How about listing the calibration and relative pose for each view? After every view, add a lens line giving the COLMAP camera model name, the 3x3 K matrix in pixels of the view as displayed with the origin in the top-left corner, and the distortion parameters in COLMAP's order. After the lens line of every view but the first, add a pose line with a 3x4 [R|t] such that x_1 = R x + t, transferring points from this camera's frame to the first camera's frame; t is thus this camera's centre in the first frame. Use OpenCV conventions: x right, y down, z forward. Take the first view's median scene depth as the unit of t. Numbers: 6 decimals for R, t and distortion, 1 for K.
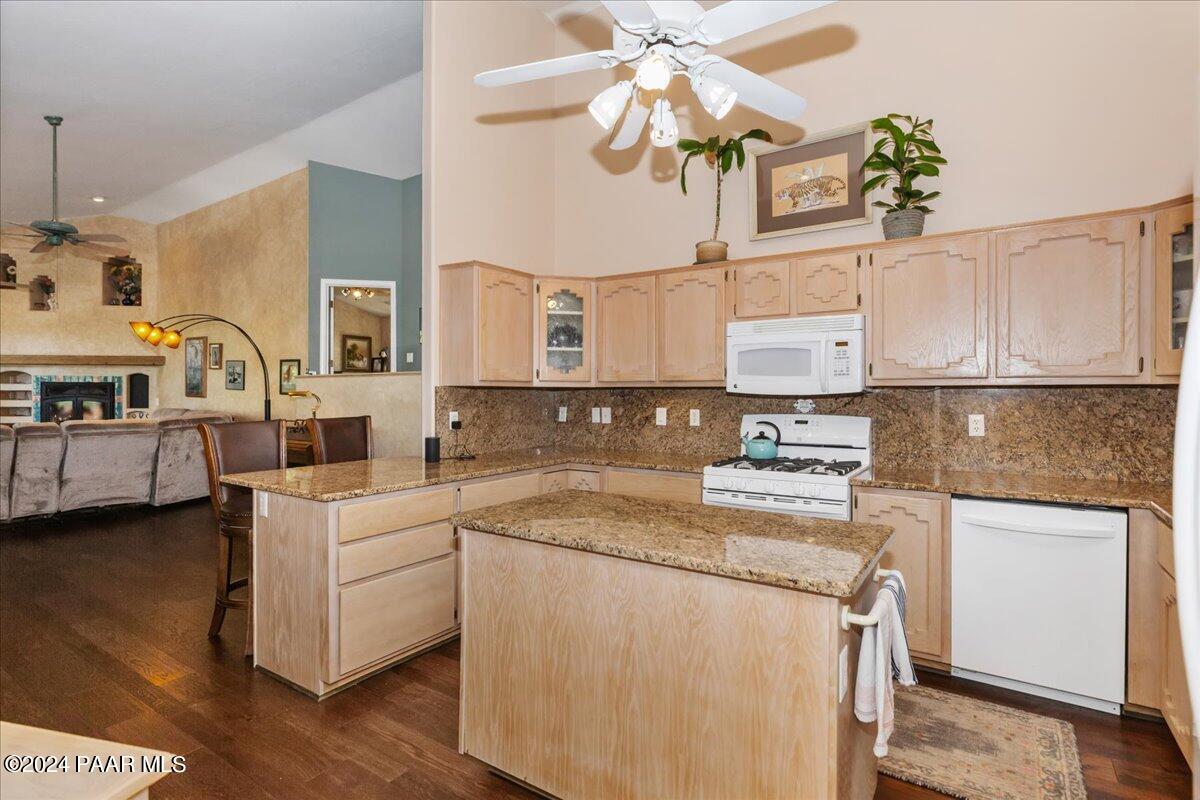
lens RADIAL K [[601.9, 0, 597.5], [0, 601.9, 398.7], [0, 0, 1]] dist [0.003887, 0.000476]
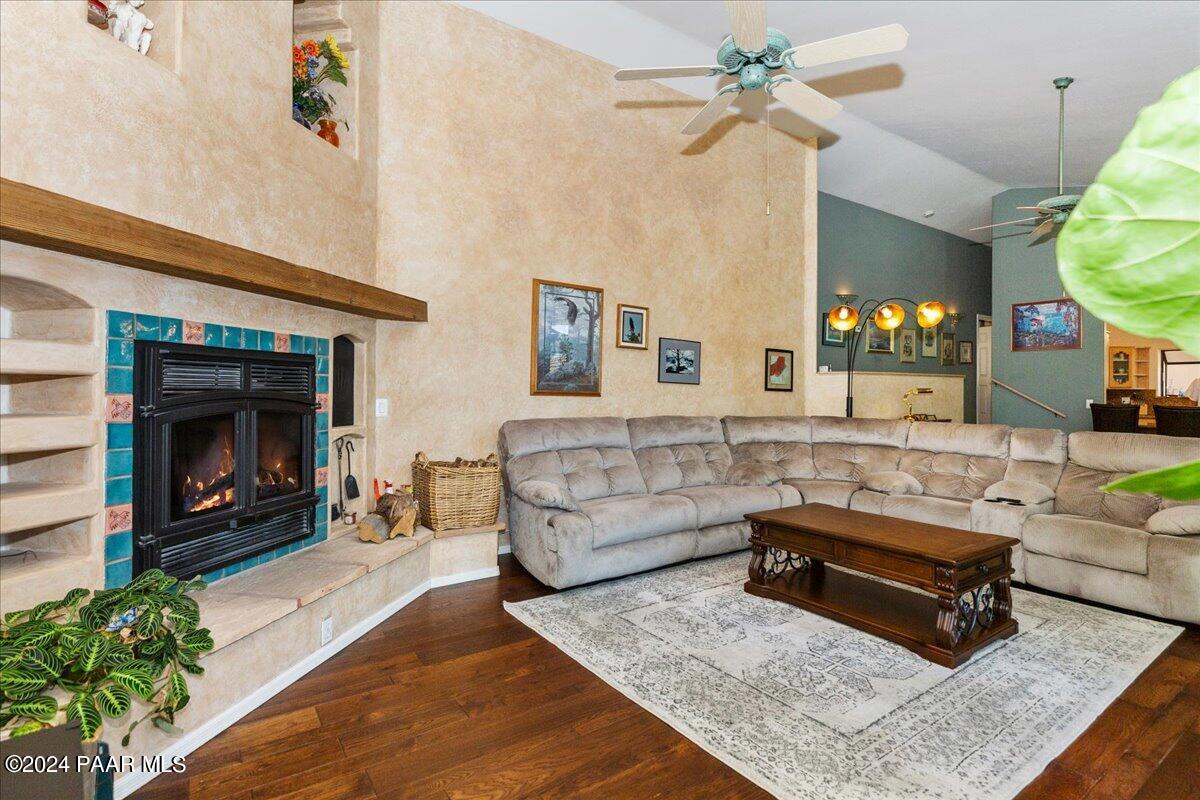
lens RADIAL K [[601.9, 0, 601.5], [0, 601.9, 394.6], [0, 0, 1]] dist [0.003887, 0.000476]
pose [[0.340372, -0.004459, 0.940280, -1.077846], [0.007716, 0.999968, 0.001949, -0.004200], [-0.940259, 0.006592, 0.340395, 0.734971]]
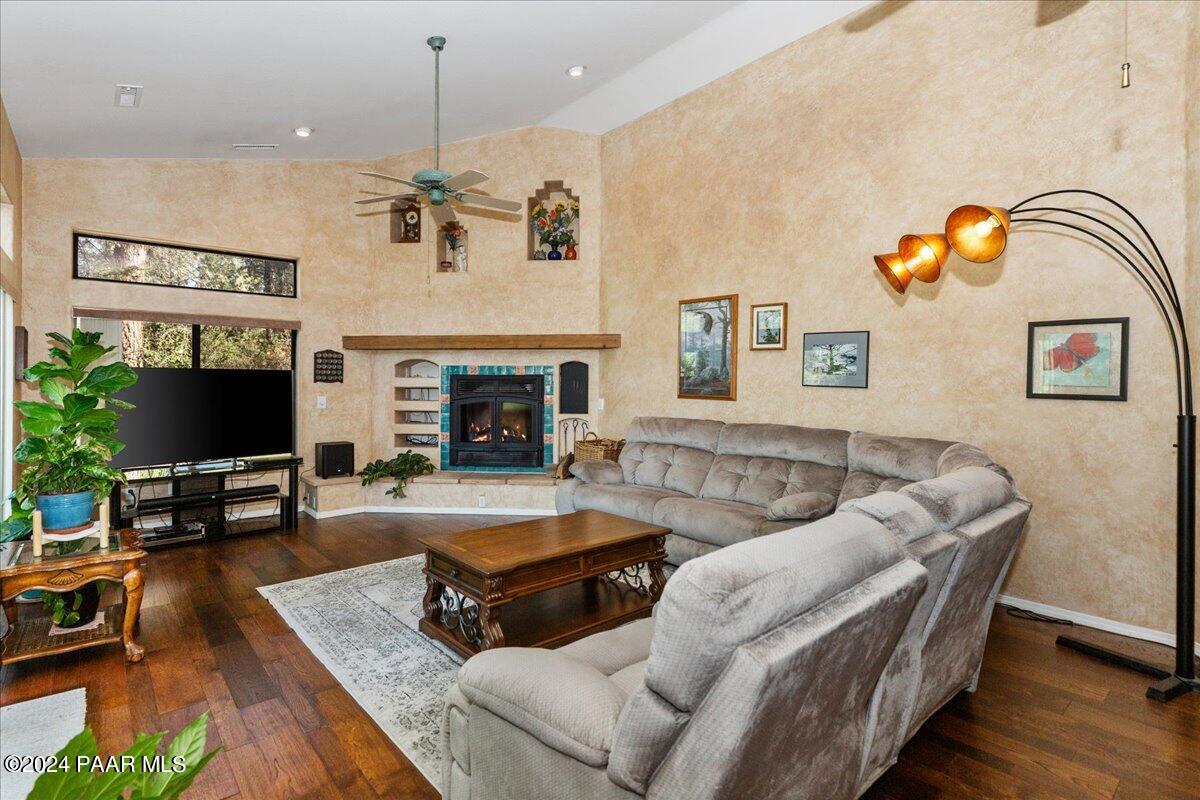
lens RADIAL K [[601.9, 0, 604.0], [0, 601.9, 395.1], [0, 0, 1]] dist [0.003887, 0.000476]
pose [[0.966287, 0.007906, -0.257348, -0.566453], [-0.008163, 0.999967, 0.000067, -0.005617], [0.257340, 0.002037, 0.966319, 0.375051]]
